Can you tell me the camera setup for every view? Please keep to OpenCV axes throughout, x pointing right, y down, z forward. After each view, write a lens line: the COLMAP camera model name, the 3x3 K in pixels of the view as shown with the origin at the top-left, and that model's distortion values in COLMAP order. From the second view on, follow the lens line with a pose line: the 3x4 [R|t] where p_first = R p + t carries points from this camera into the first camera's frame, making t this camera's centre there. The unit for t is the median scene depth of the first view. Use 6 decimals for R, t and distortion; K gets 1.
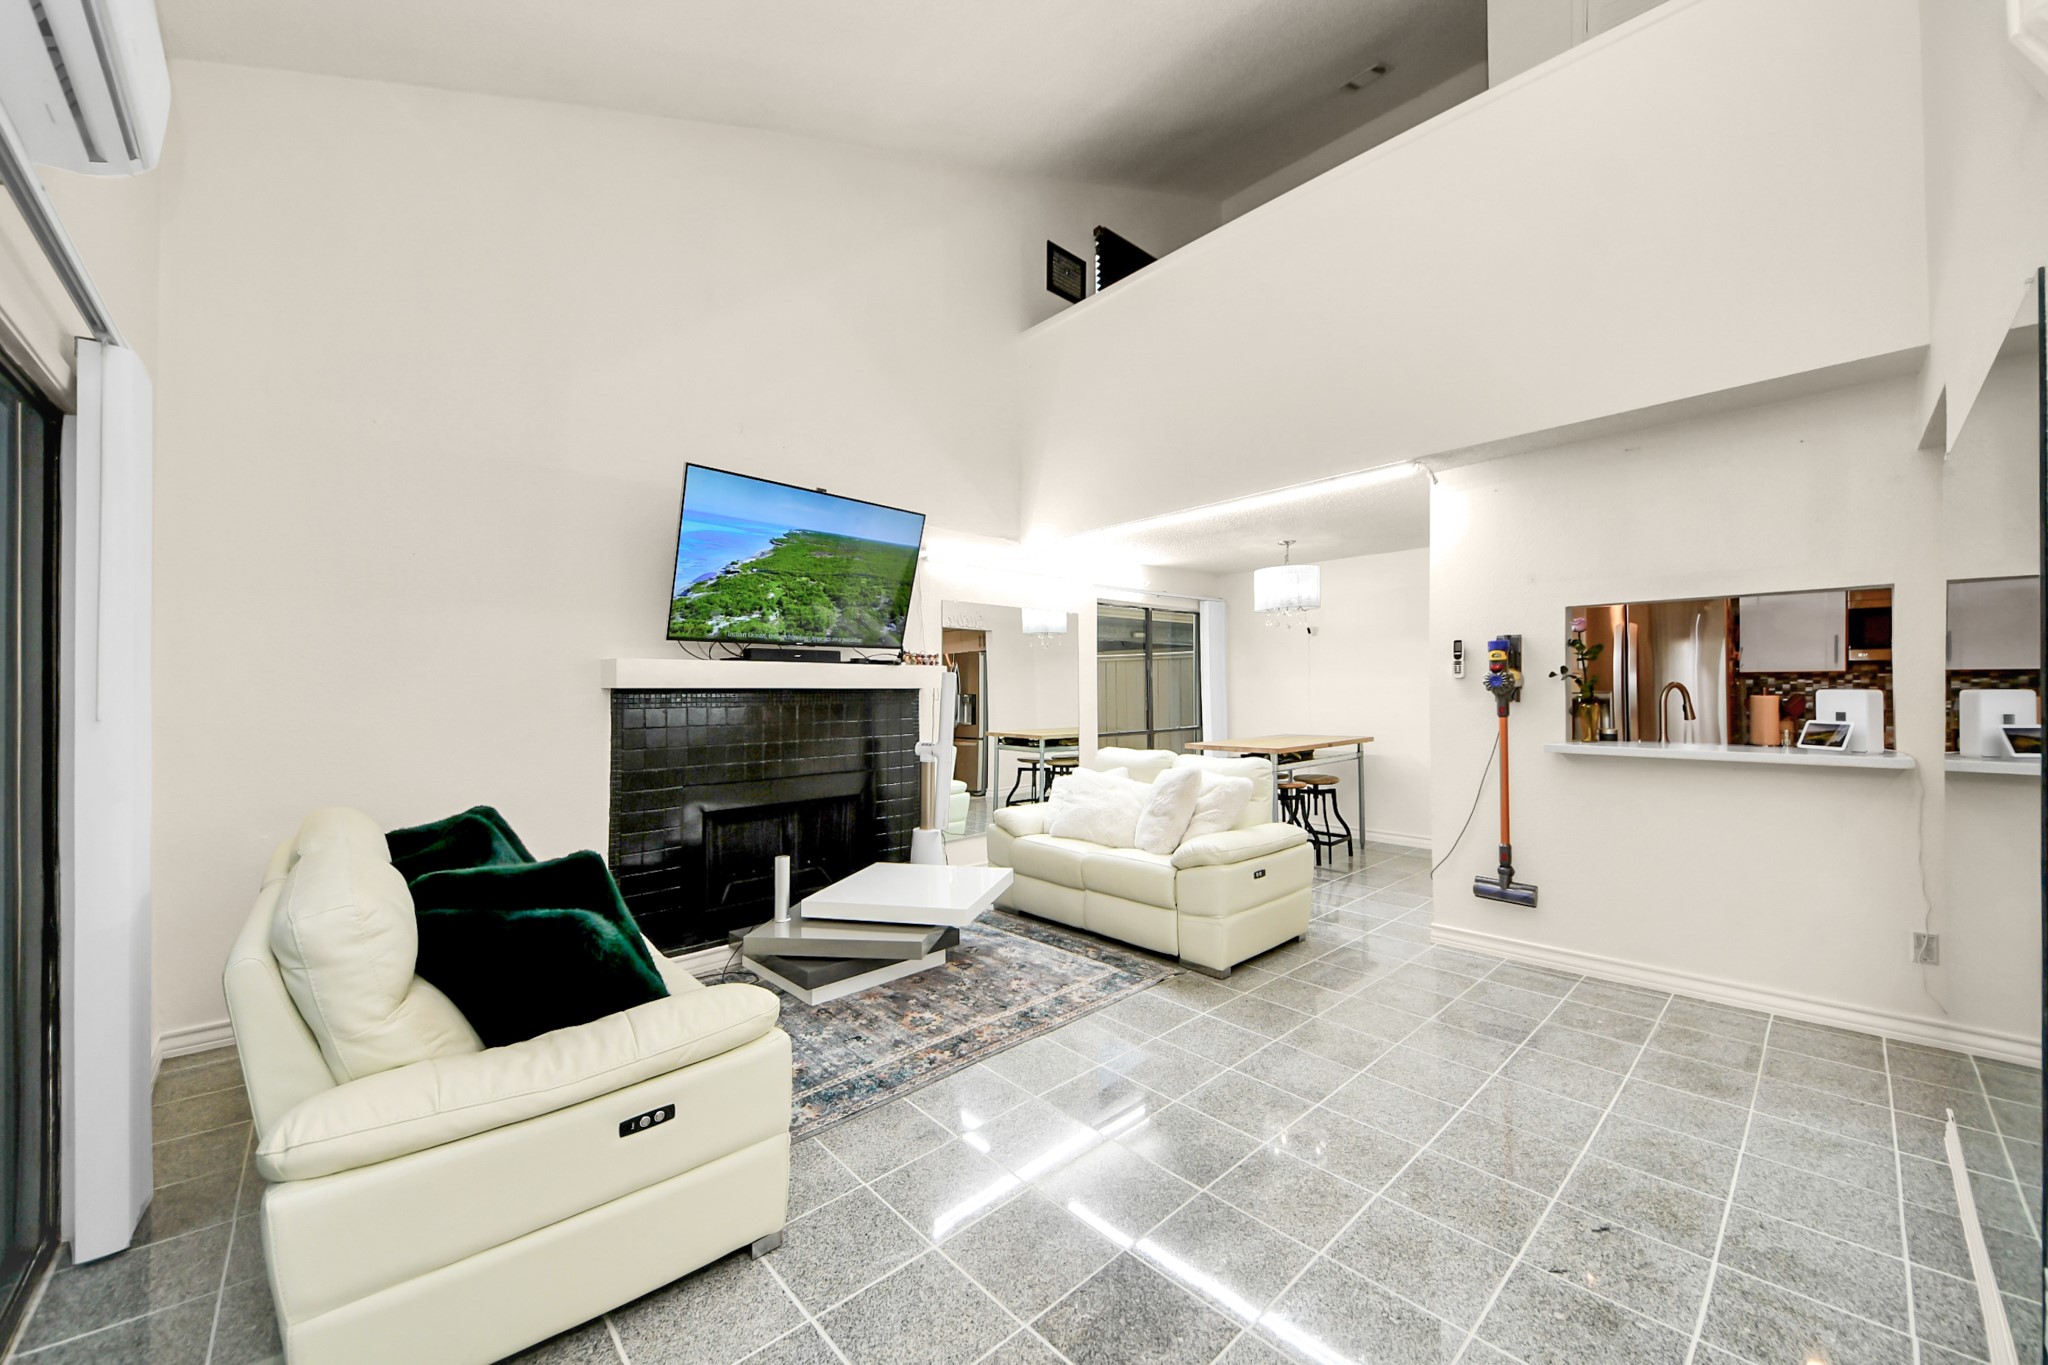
lens RADIAL K [[748.3, 0, 992.2], [0, 748.3, 686.5], [0, 0, 1]] dist [0.049168, 0.000052]
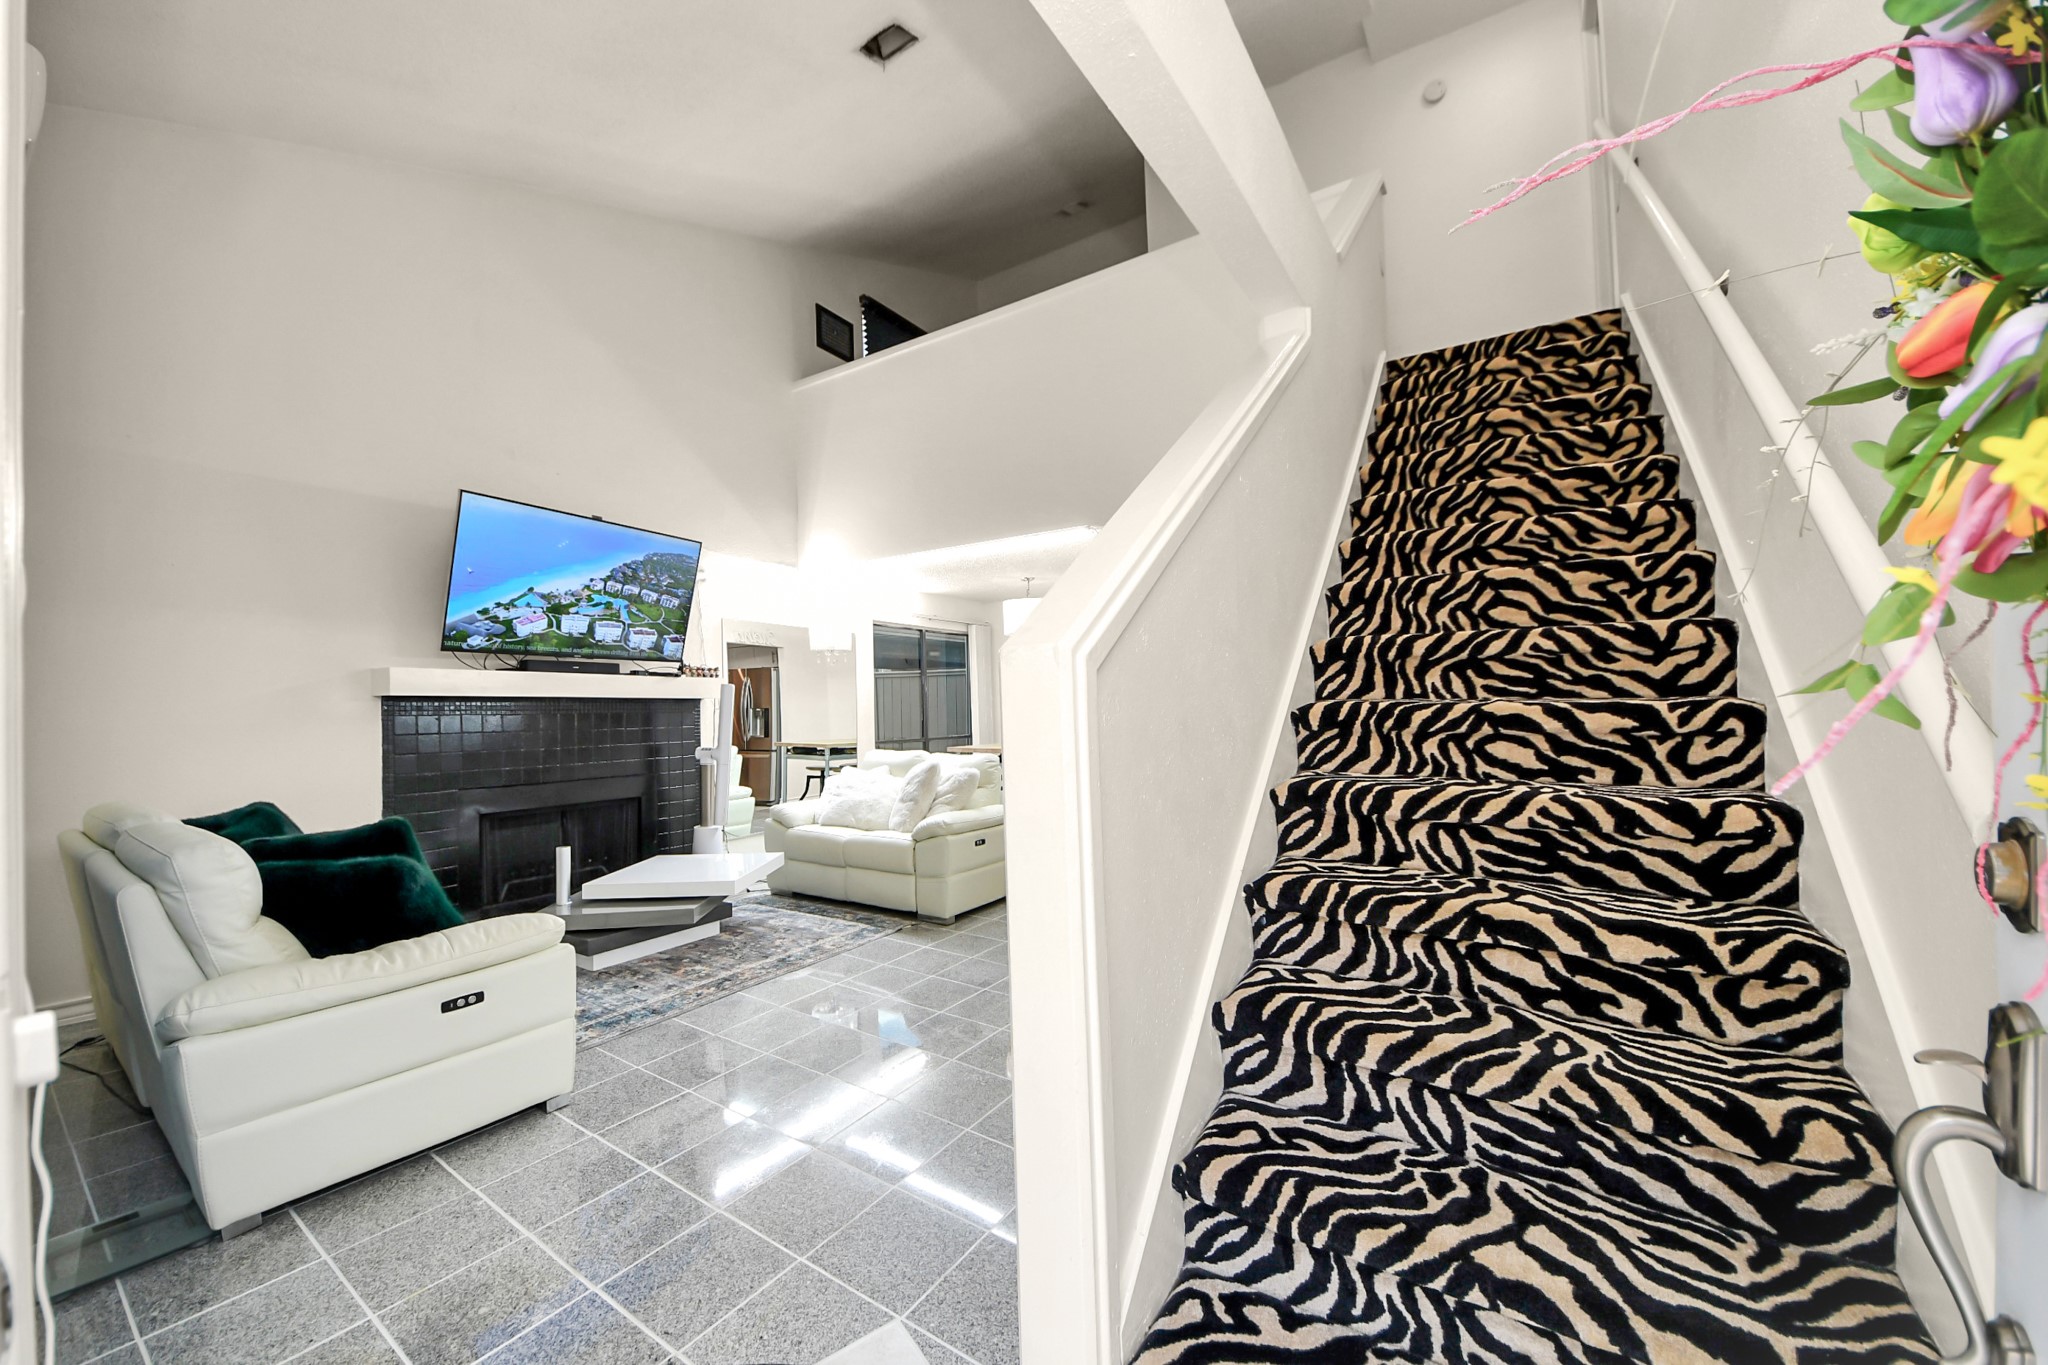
lens RADIAL K [[756.5, 0, 998.4], [0, 756.5, 704.5], [0, 0, 1]] dist [0.000237, -0.000203]
pose [[0.967101, -0.001010, 0.254389, 0.055716], [0.000384, 0.999997, 0.002513, 0.010972], [-0.254391, -0.002332, 0.967099, -0.227493]]
